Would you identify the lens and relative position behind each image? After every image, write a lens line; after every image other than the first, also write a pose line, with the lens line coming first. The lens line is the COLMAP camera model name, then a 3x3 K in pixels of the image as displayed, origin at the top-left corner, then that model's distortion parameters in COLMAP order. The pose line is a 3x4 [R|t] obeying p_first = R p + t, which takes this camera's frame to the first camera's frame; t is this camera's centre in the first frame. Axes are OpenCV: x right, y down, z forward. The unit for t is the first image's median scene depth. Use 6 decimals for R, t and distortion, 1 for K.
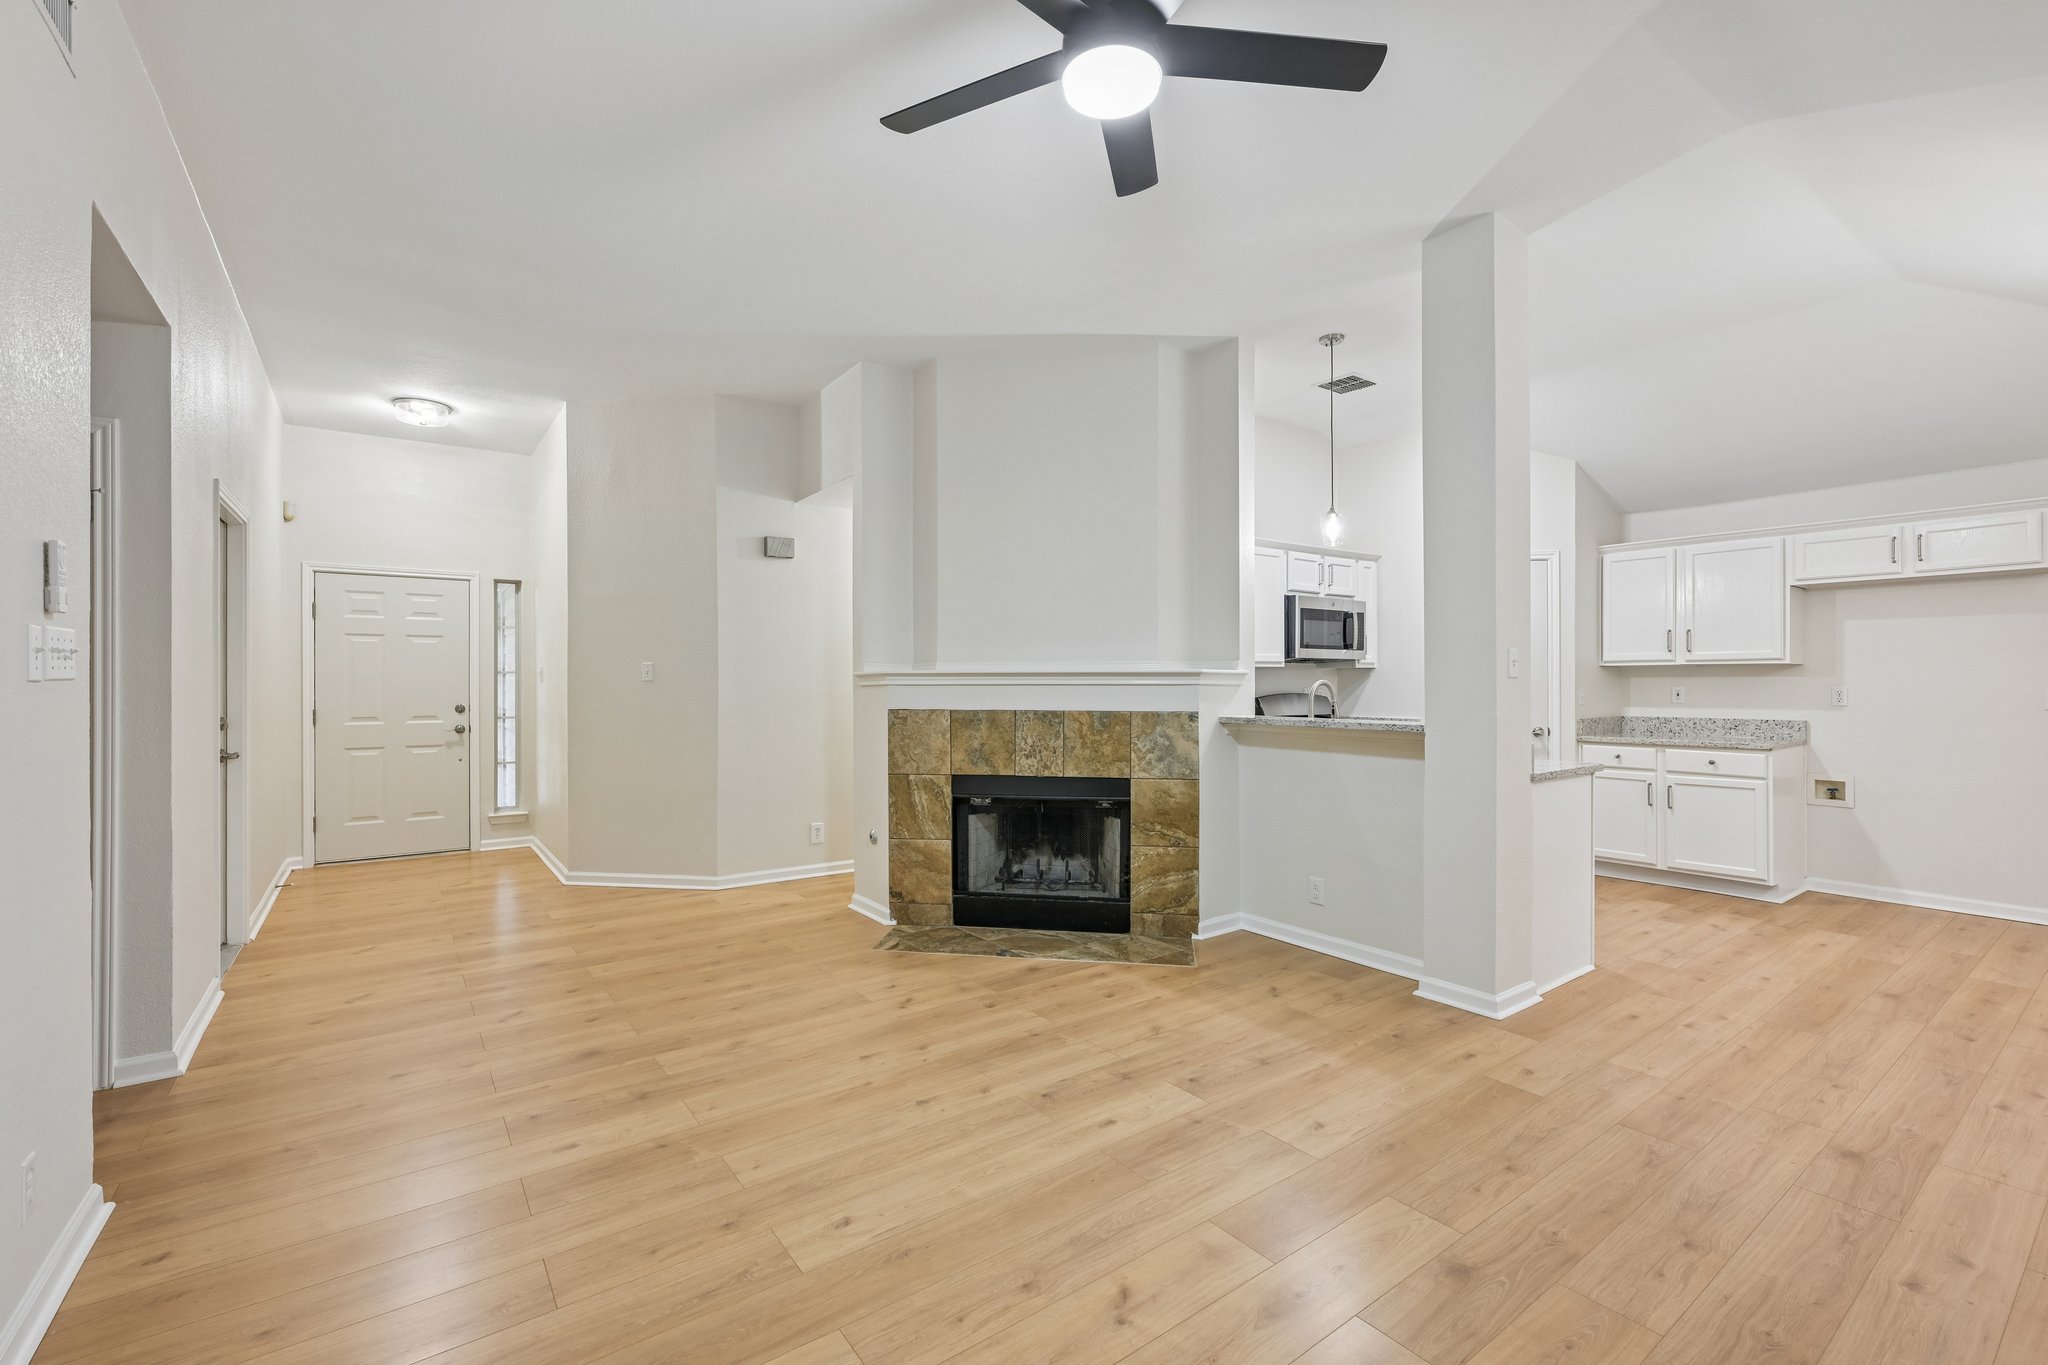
lens RADIAL K [[870.4, 0, 1032.2], [0, 870.4, 679.4], [0, 0, 1]] dist [-0.002470, 0.000387]
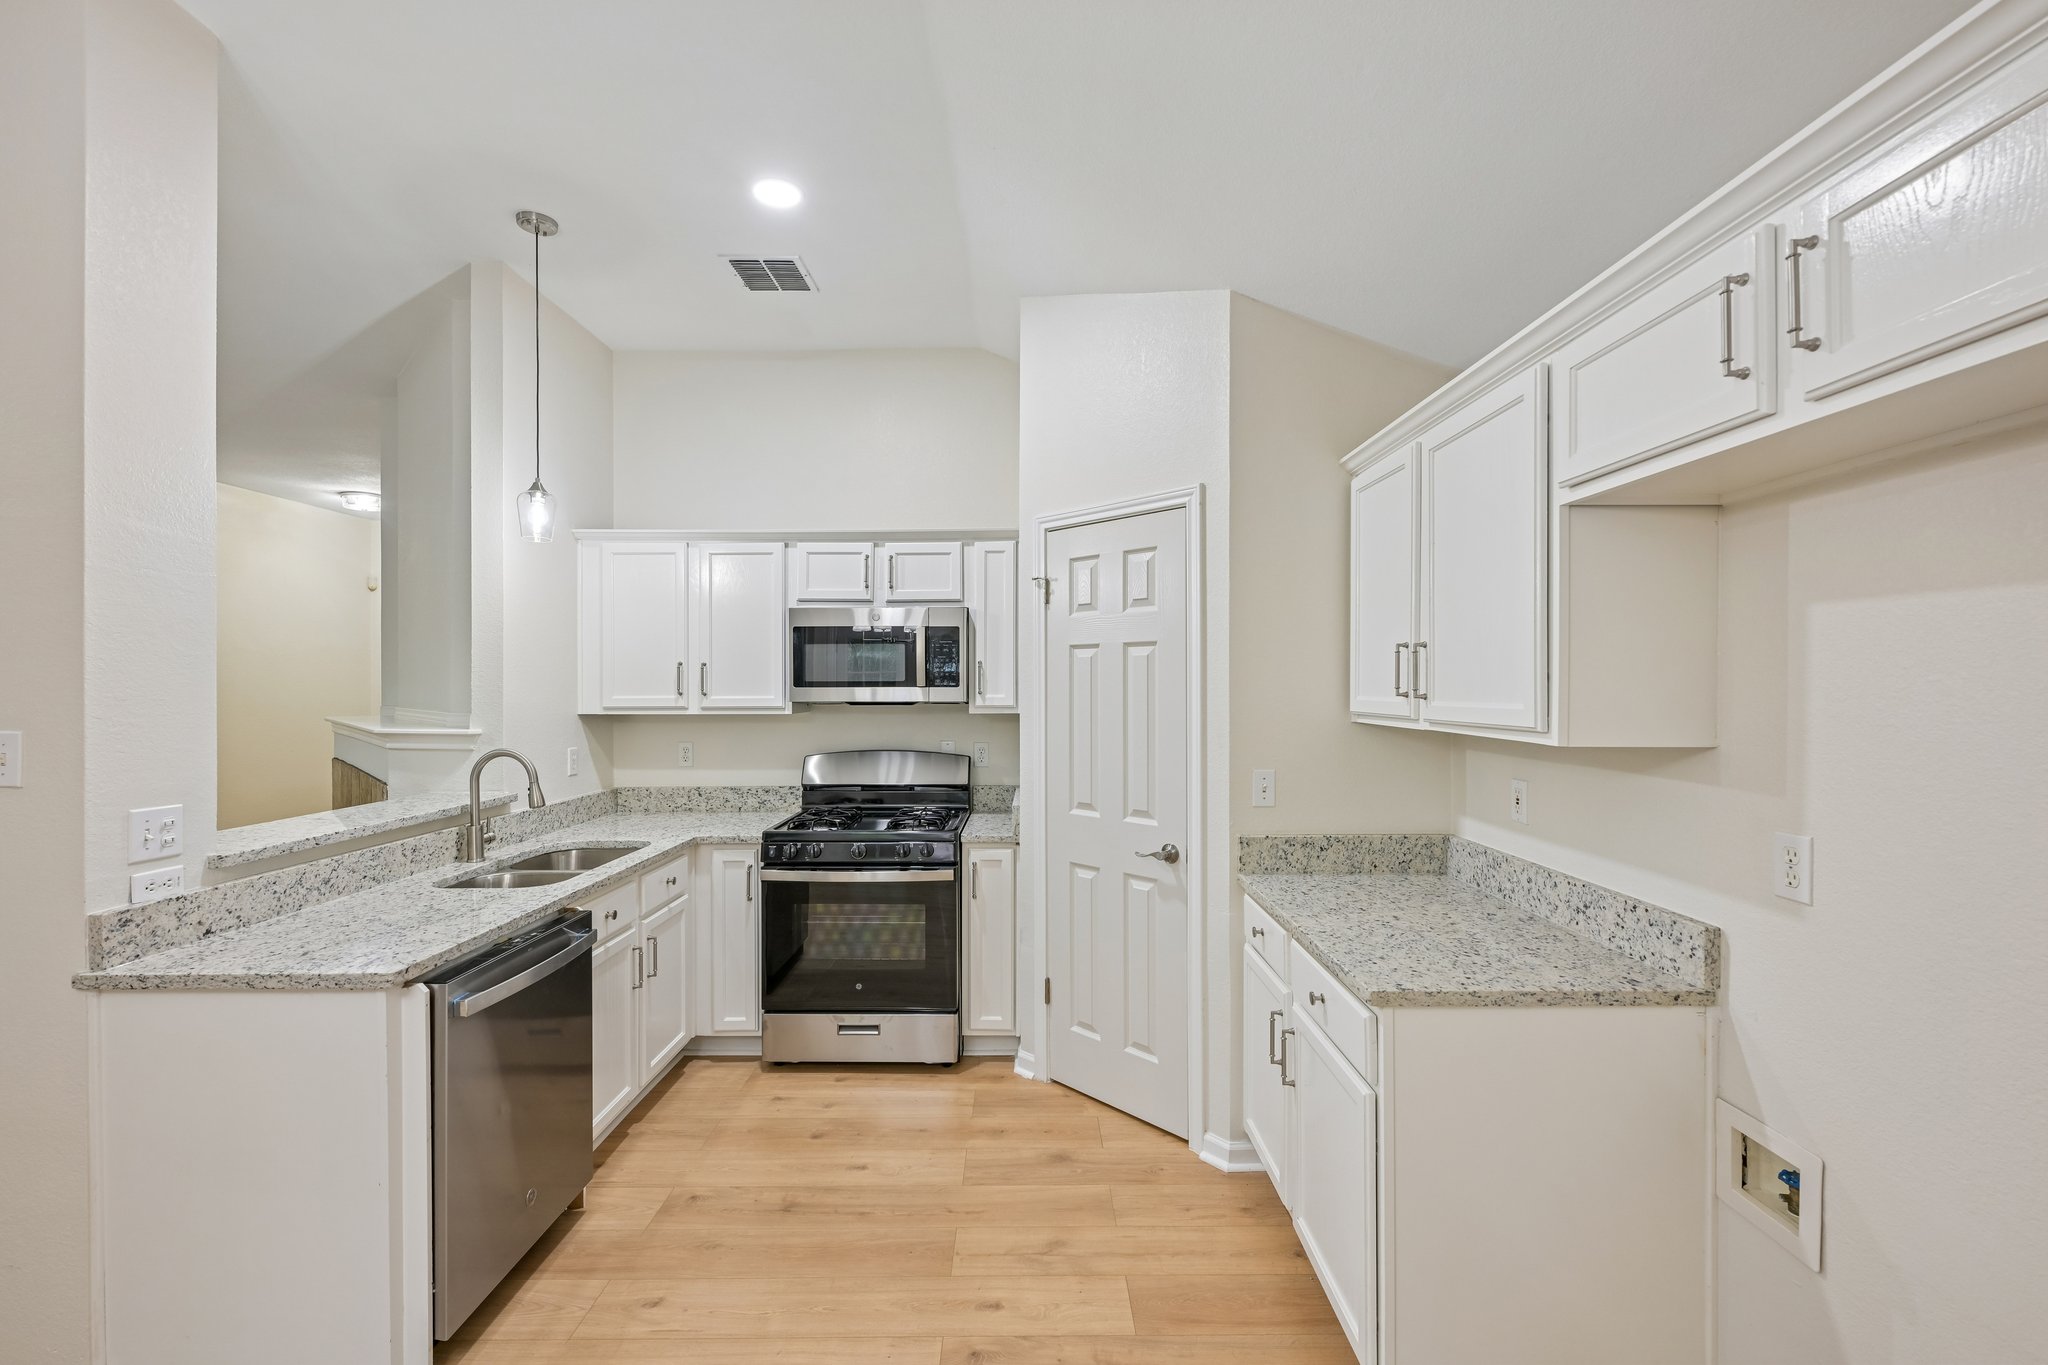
lens RADIAL K [[870.4, 0, 1030.3], [0, 870.4, 686.7], [0, 0, 1]] dist [-0.002470, 0.000387]
pose [[0.806974, 0.001612, -0.590584, 1.001461], [0.004926, 0.999943, 0.009459, -0.050055], [0.590566, -0.010543, 0.806920, 0.685061]]
